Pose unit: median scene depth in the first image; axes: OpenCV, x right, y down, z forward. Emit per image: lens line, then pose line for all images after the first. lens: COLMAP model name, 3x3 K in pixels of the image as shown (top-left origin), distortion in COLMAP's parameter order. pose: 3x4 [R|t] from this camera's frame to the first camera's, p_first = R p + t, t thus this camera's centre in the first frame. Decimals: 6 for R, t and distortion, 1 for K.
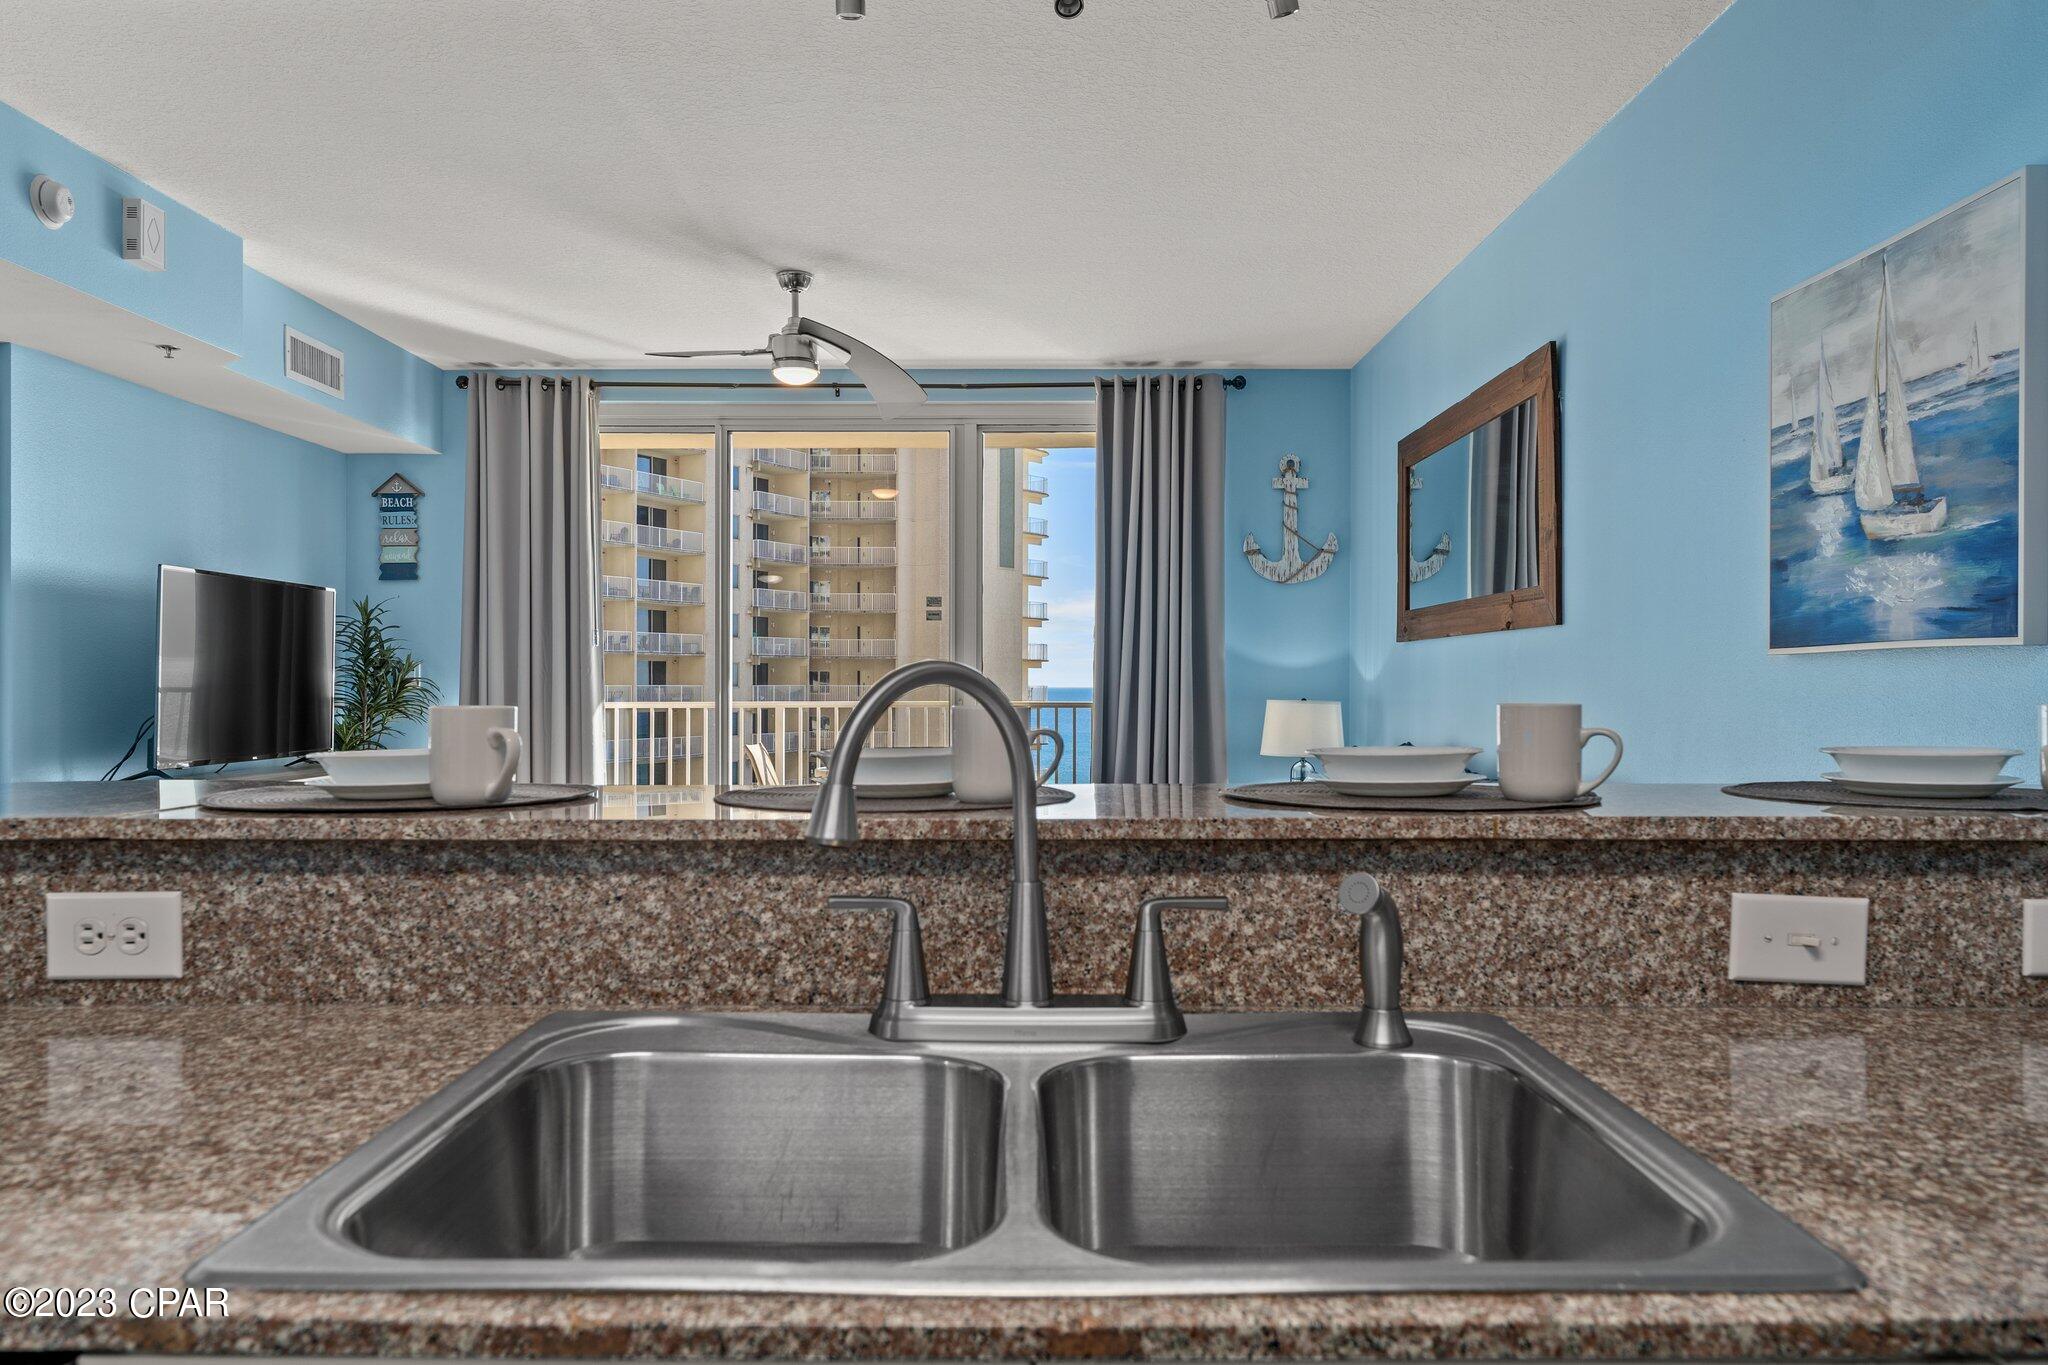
lens RADIAL K [[1387.0, 0, 1024.0], [0, 1387.0, 682.5], [0, 0, 1]] dist [0.023800, -0.000920]
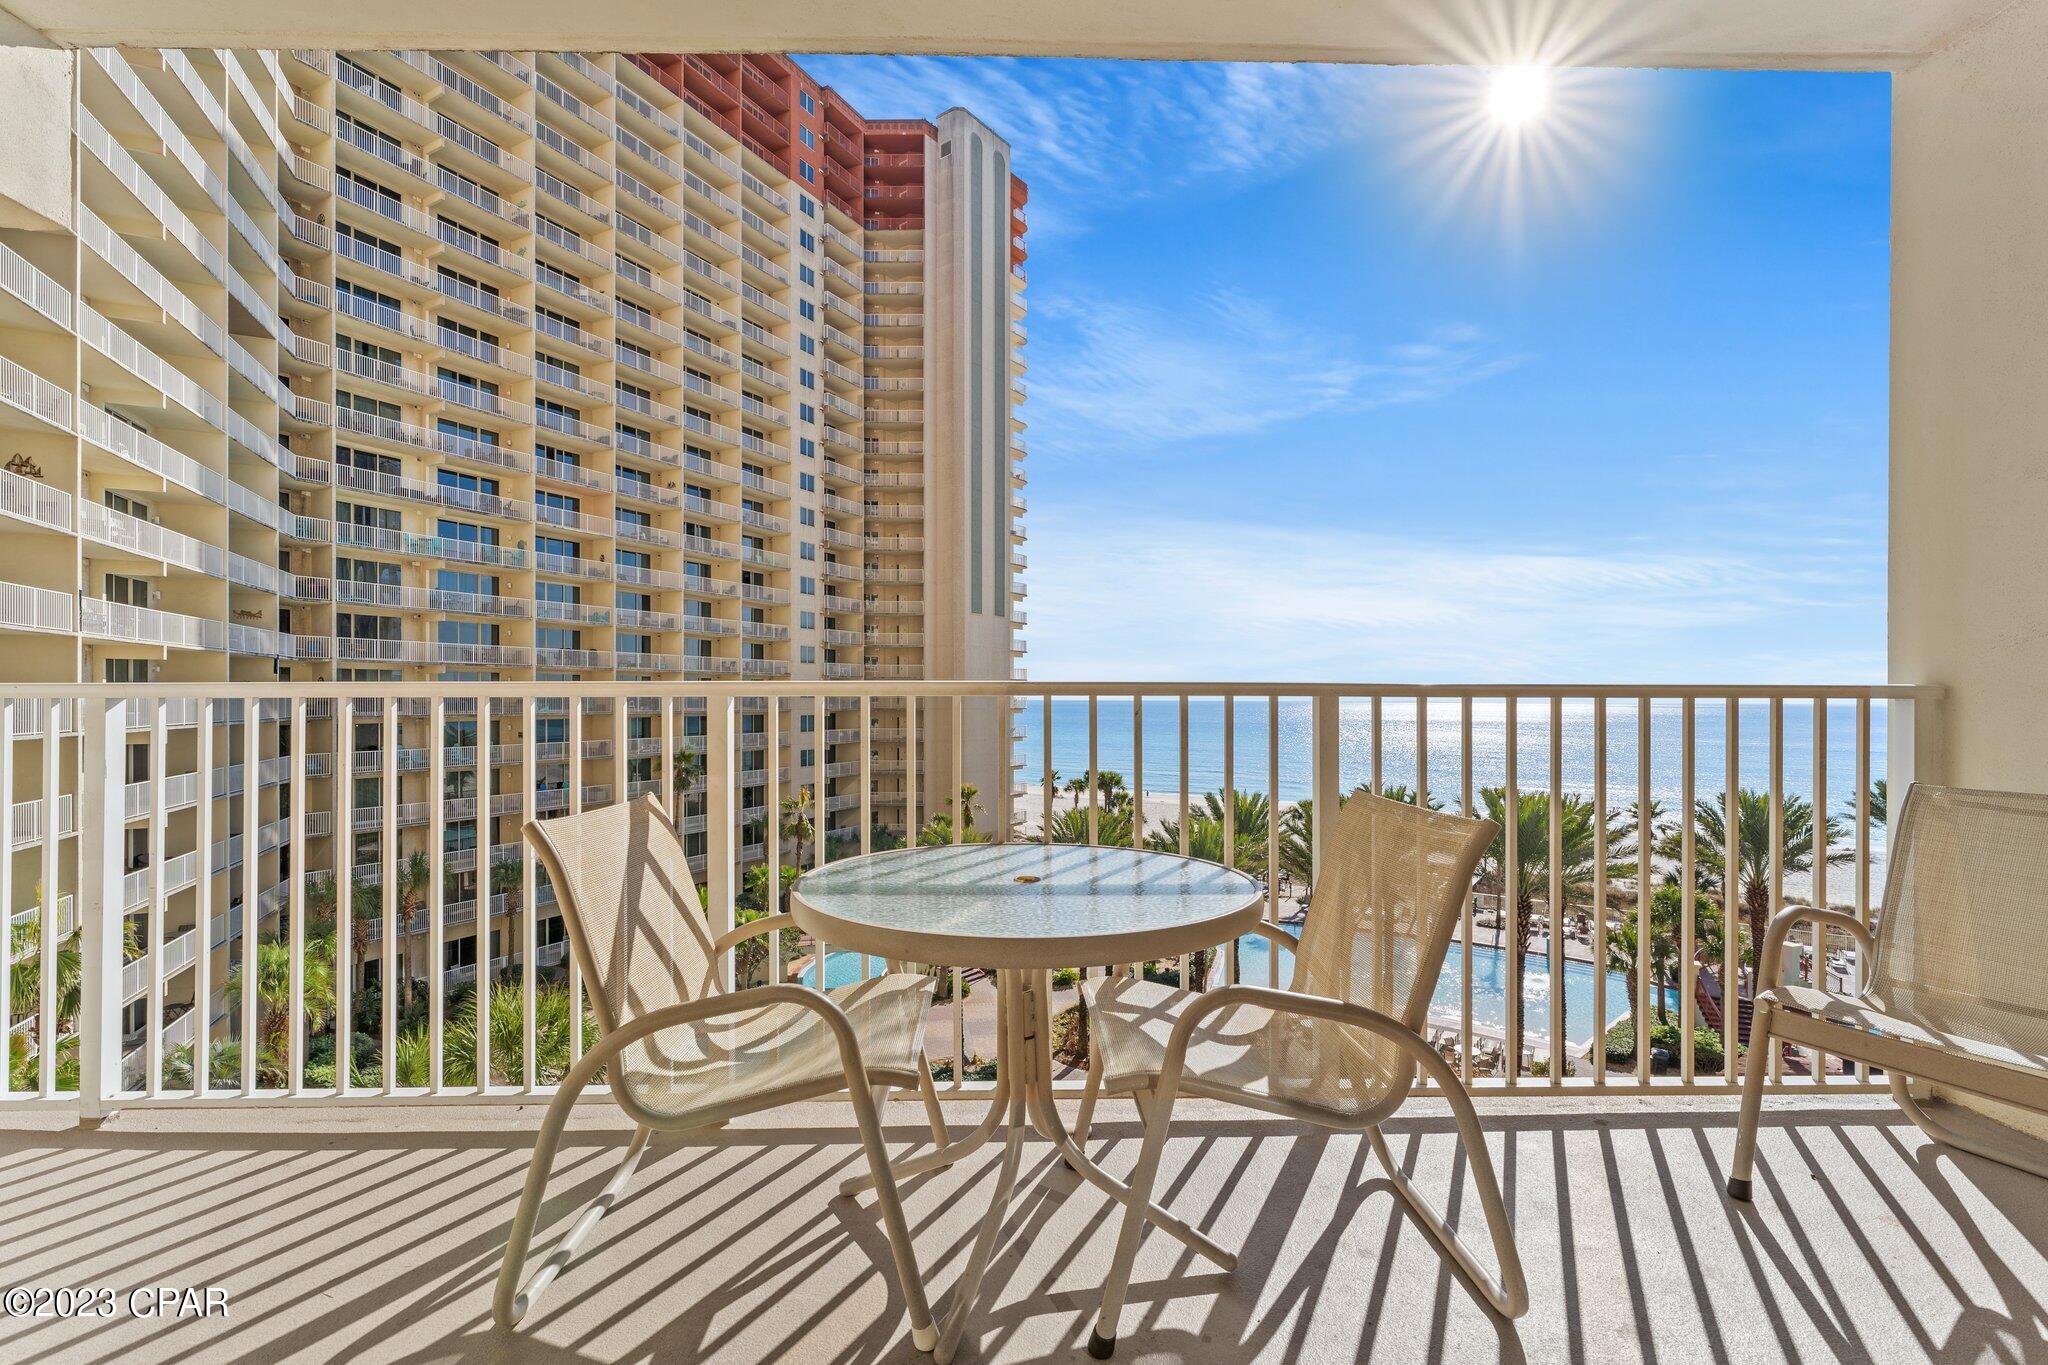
lens RADIAL K [[868.3, 0, 1017.5], [0, 868.3, 692.7], [0, 0, 1]] dist [-0.000707, -0.000108]
pose [[0.999870, -0.000231, 0.016138, -0.119083], [0.000303, 0.999990, -0.004472, 0.031129], [-0.016137, 0.004476, 0.999860, 1.251972]]
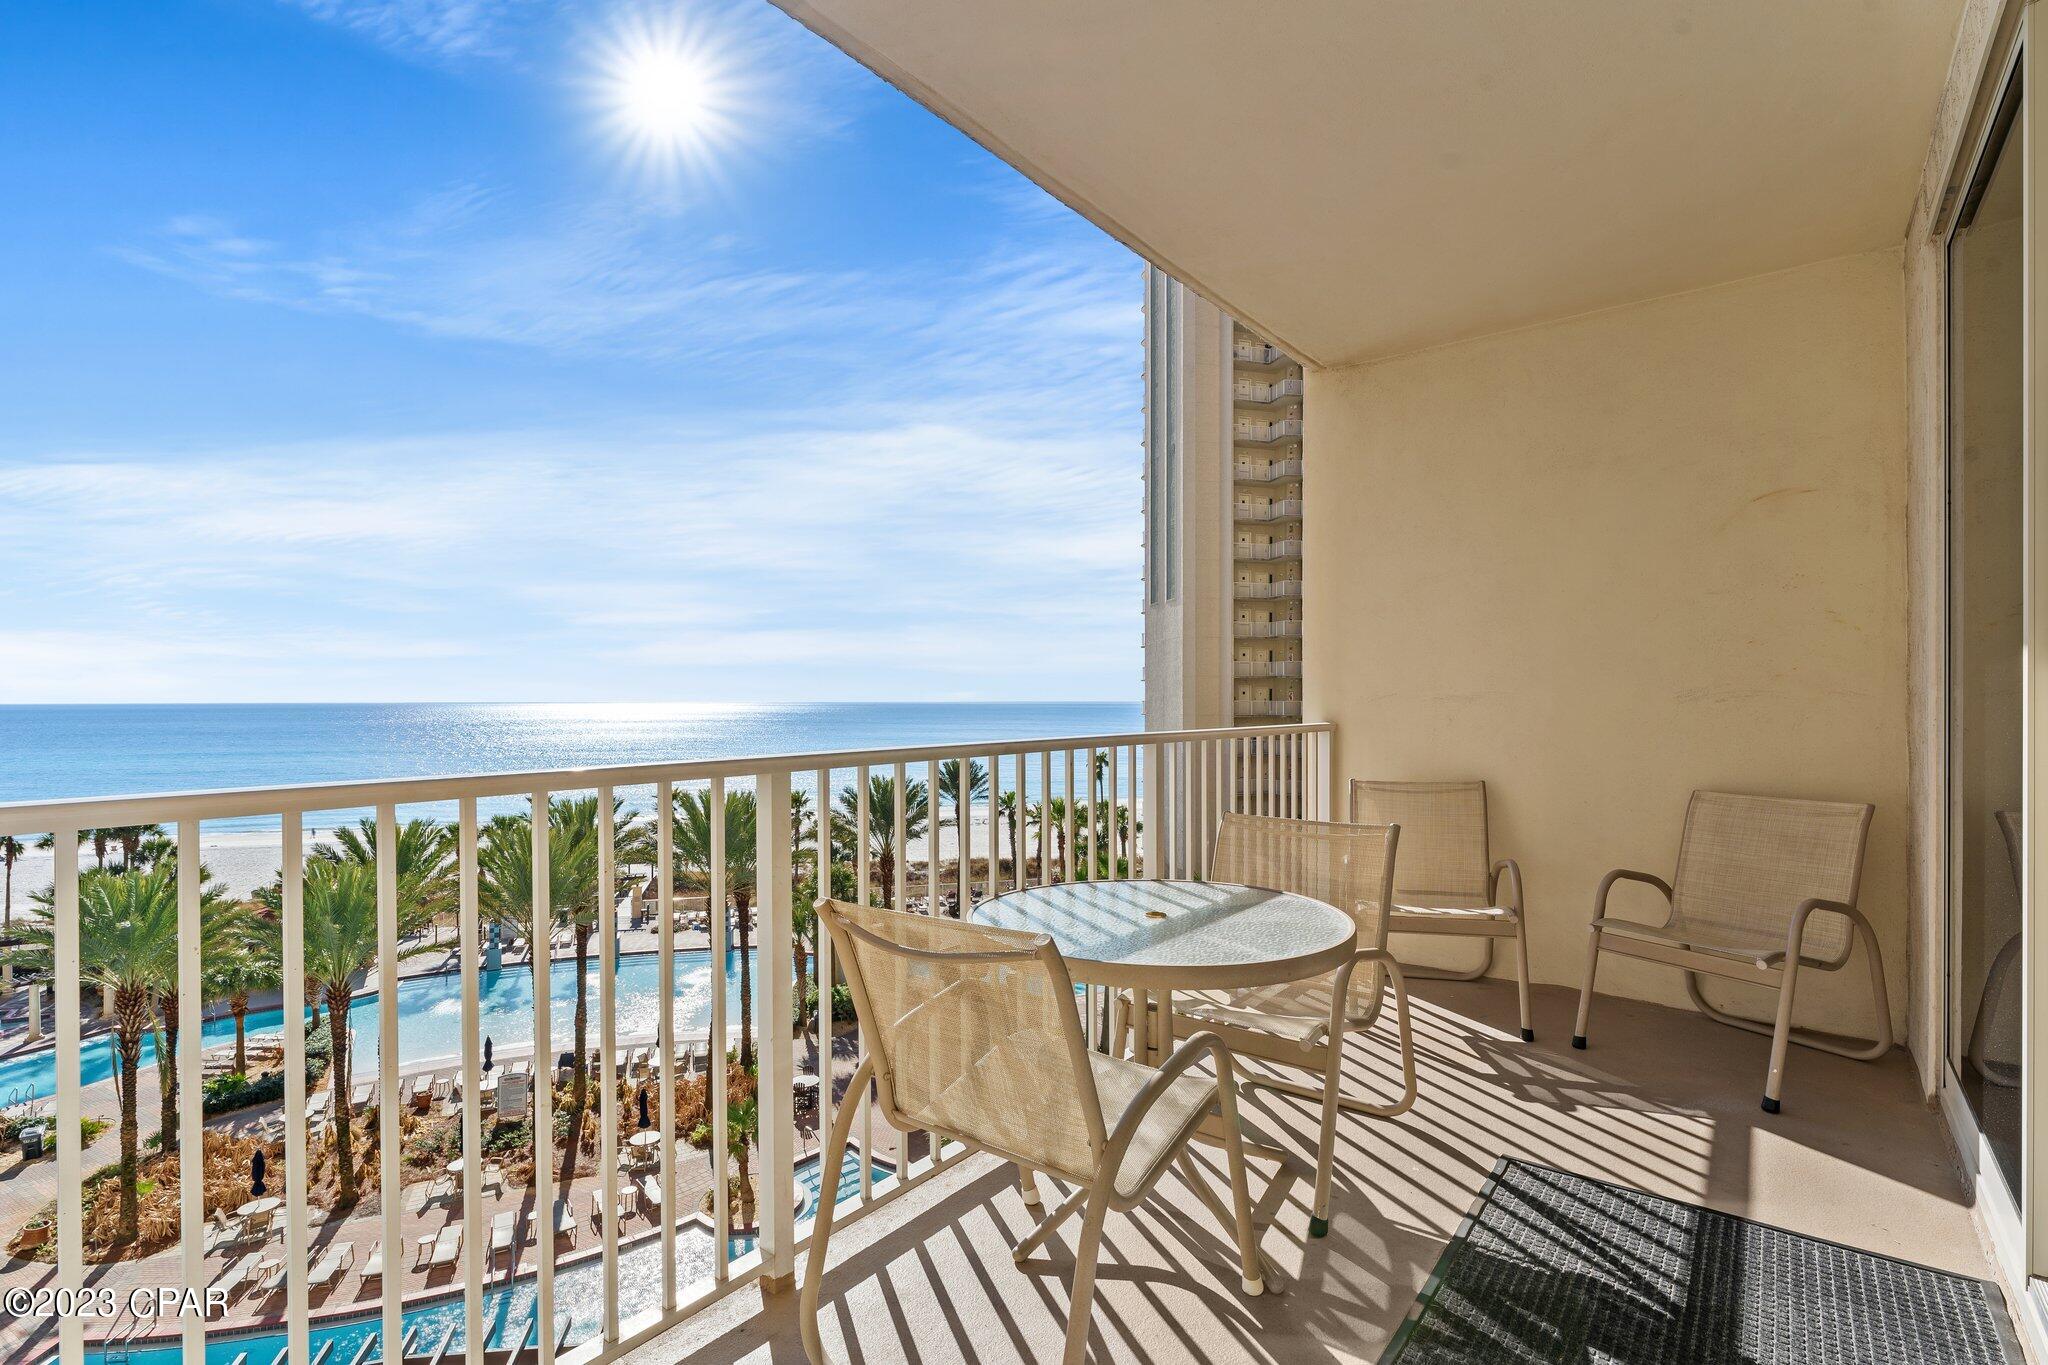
lens RADIAL K [[958.7, 0, 982.2], [0, 958.7, 691.6], [0, 0, 1]] dist [0.002276, 0.000267]
pose [[0.642912, -0.001452, 0.765938, -0.608200], [0.005236, 0.999983, -0.002499, -0.003645], [-0.765922, 0.005617, 0.642909, 1.405816]]
